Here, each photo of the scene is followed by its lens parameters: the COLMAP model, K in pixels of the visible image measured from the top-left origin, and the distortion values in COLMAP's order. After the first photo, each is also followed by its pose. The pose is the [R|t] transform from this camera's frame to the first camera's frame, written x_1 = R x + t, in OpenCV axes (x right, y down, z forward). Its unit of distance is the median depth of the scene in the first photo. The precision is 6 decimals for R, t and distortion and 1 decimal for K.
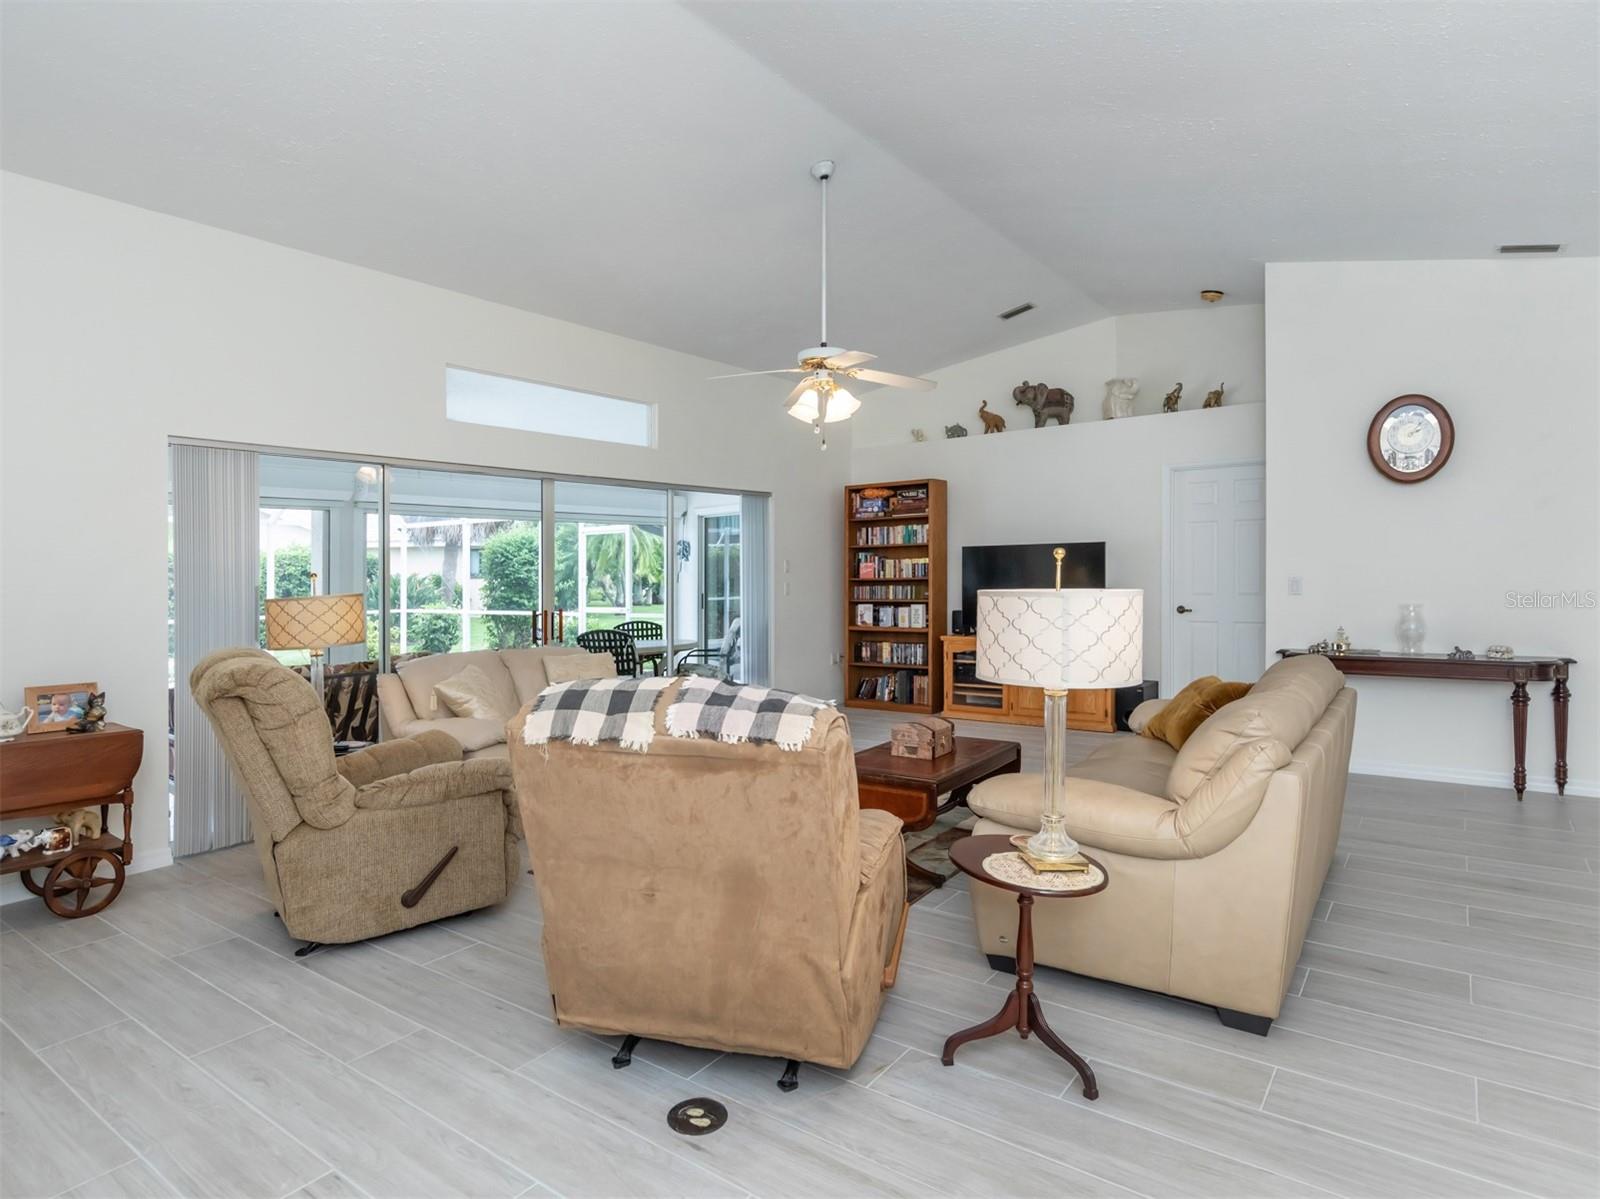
lens RADIAL K [[893.4, 0, 765.0], [0, 893.4, 580.6], [0, 0, 1]] dist [0.004780, 0.000858]
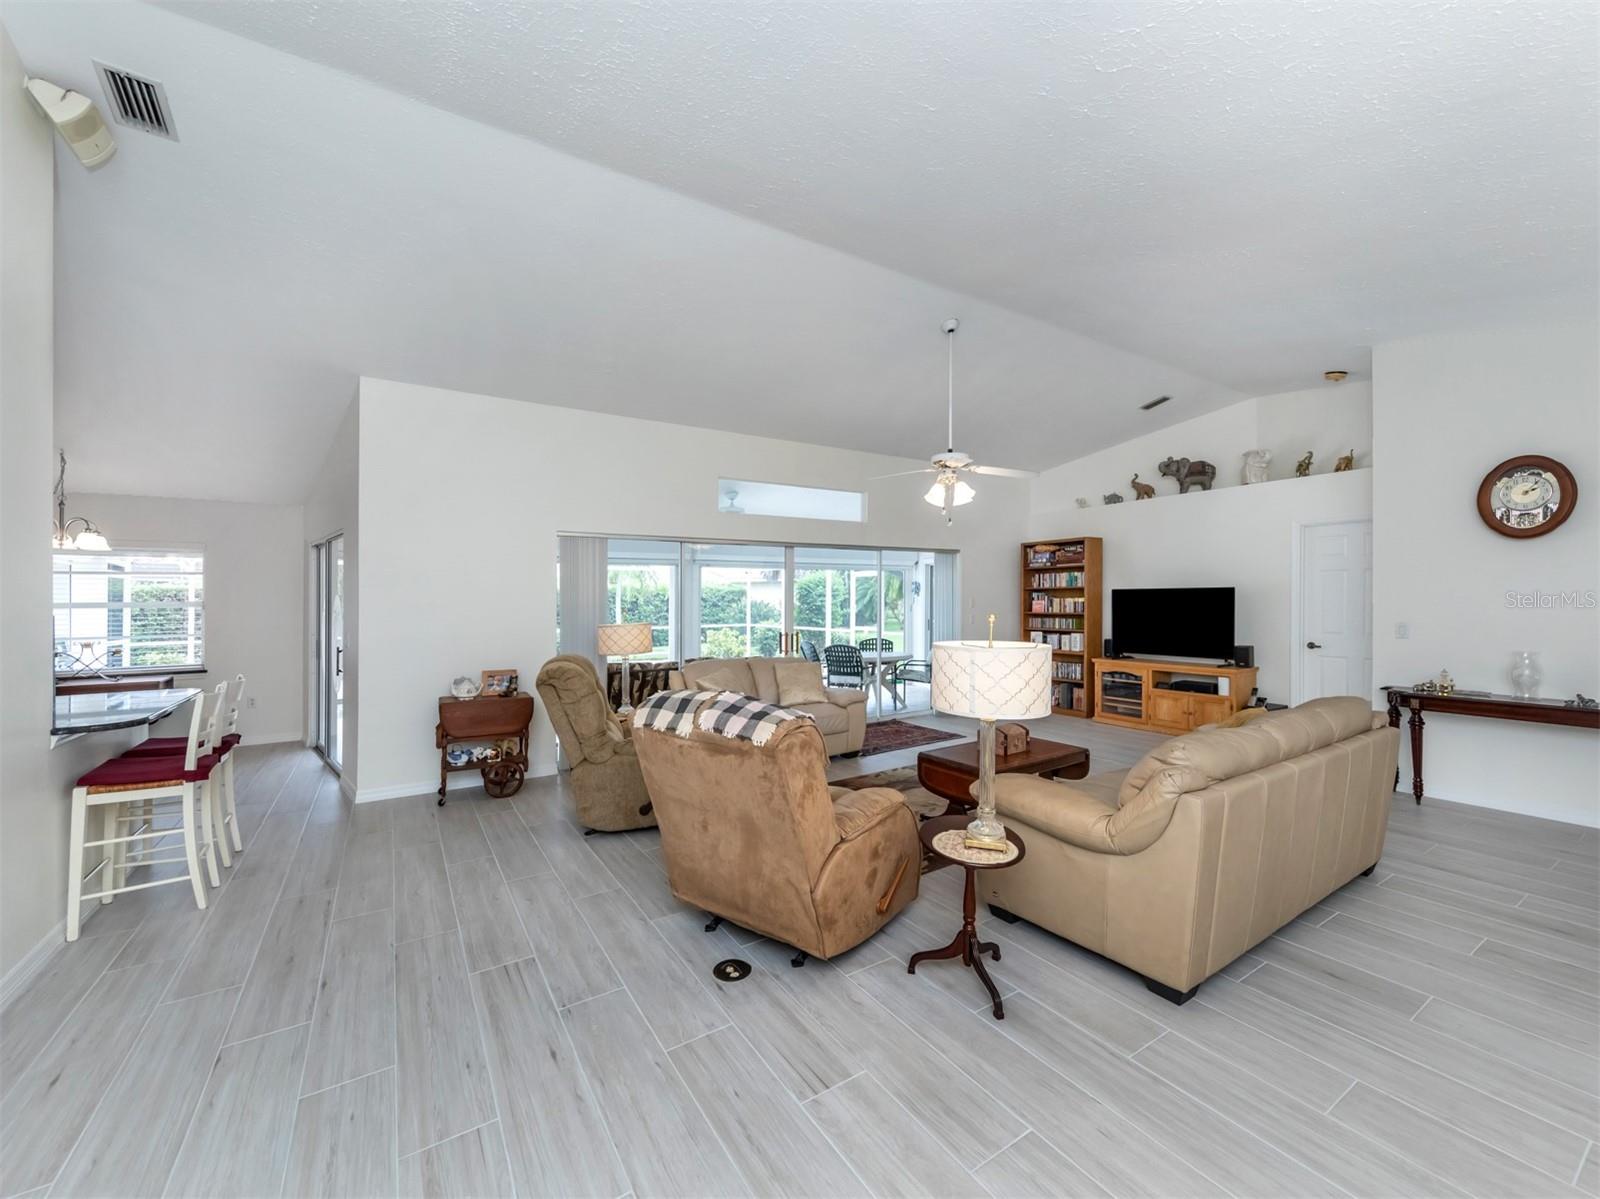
lens RADIAL K [[632.3, 0, 800.0], [0, 632.3, 599.5], [0, 0, 1]] dist [0.002280, 0.000340]
pose [[0.939317, 0.010345, -0.342894, 0.111994], [-0.012338, 0.999917, -0.003632, -0.014832], [0.342828, 0.007643, 0.939367, -0.004493]]
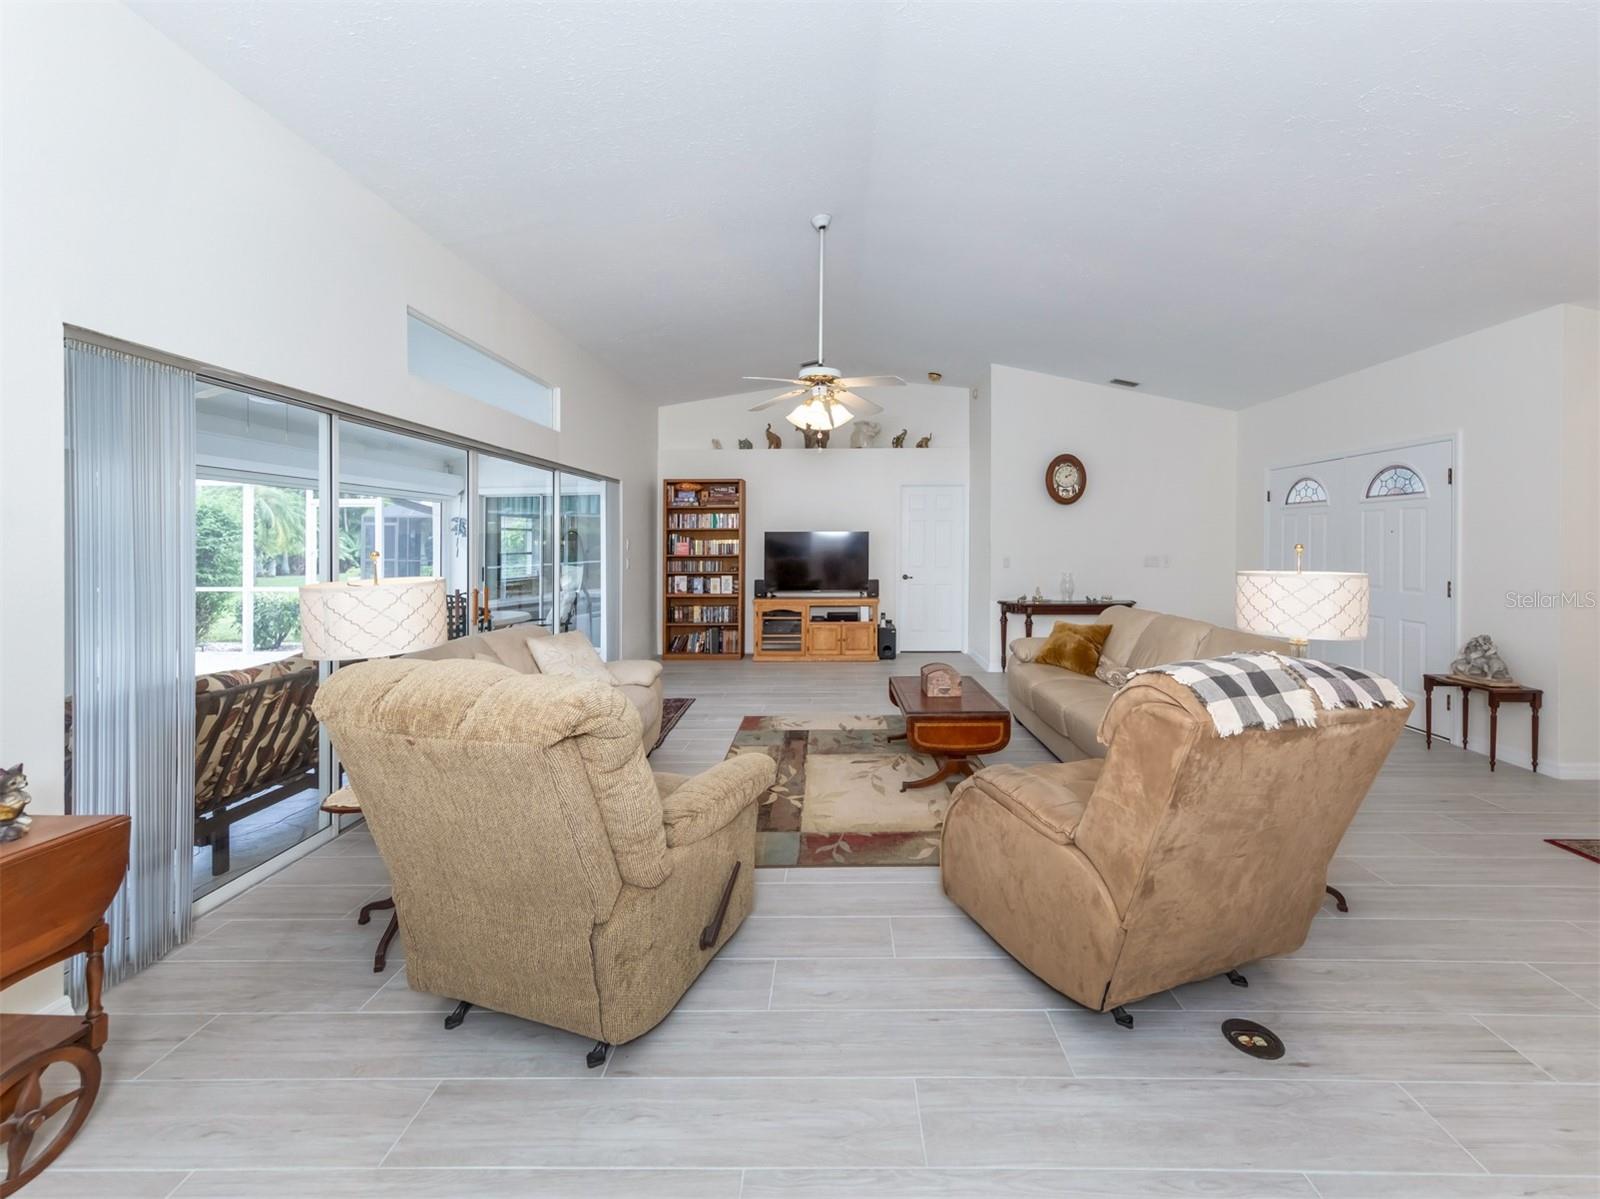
lens RADIAL K [[637.6, 0, 826.0], [0, 637.6, 558.7], [0, 0, 1]] dist [0.002756, 0.000383]
pose [[0.804390, 0.002817, 0.594095, -0.269682], [-0.007126, 0.999963, 0.004906, -0.003460], [-0.594059, -0.008180, 0.804380, 0.181393]]
